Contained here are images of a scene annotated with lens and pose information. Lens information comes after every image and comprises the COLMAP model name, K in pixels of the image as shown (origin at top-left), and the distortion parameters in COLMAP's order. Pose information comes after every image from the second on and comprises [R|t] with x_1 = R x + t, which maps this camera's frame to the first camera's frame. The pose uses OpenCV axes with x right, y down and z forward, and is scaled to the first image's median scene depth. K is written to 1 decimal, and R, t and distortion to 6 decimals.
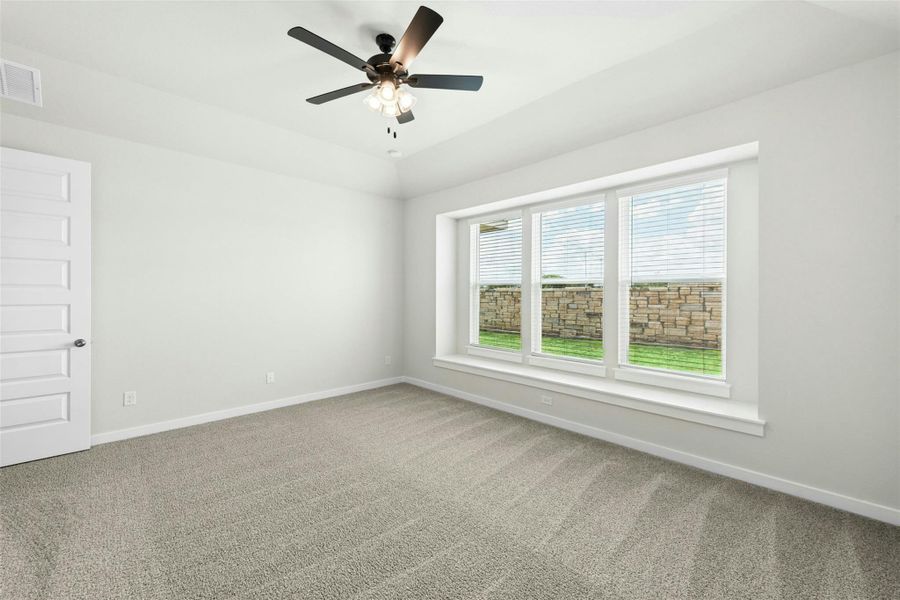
lens RADIAL K [[363.5, 0, 445.3], [0, 363.5, 293.3], [0, 0, 1]] dist [0.000620, -0.000226]
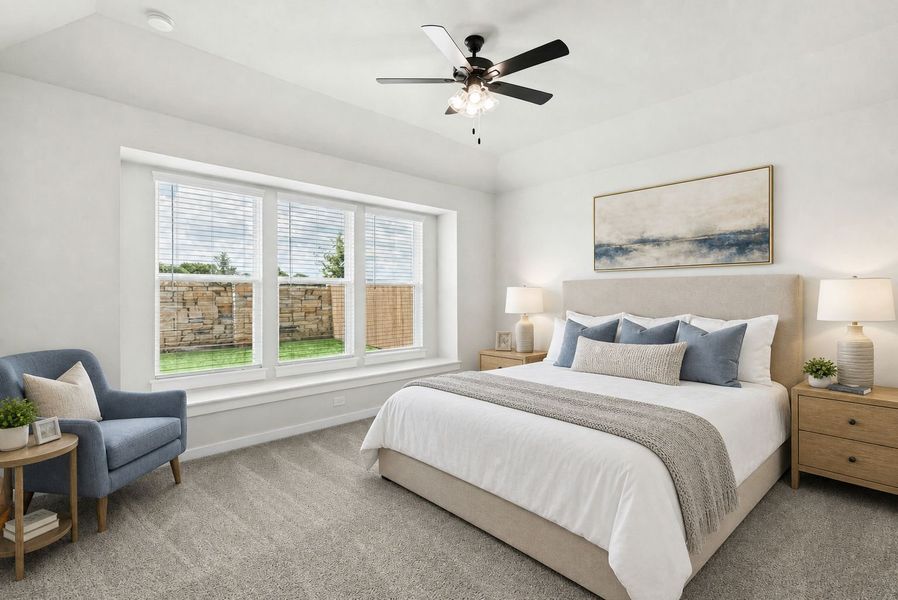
lens RADIAL K [[417.2, 0, 447.3], [0, 417.2, 291.4], [0, 0, 1]] dist [0.000219, -0.000292]
pose [[0.003860, 0.005911, 0.999975, -0.739791], [-0.000559, 0.999982, -0.005909, 0.001664], [-0.999992, -0.000536, 0.003863, 0.603094]]
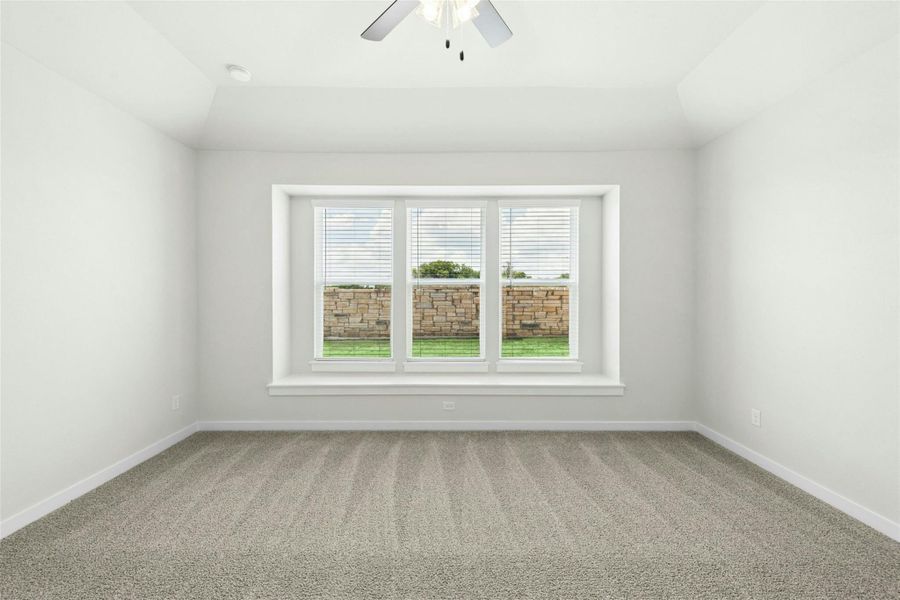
lens RADIAL K [[355.9, 0, 439.9], [0, 355.9, 297.4], [0, 0, 1]] dist [0.009421, -0.000030]
pose [[0.690966, -0.006995, 0.722853, -0.356065], [-0.000218, 0.999951, 0.009885, -0.000536], [-0.722887, -0.006988, 0.690931, 0.318838]]
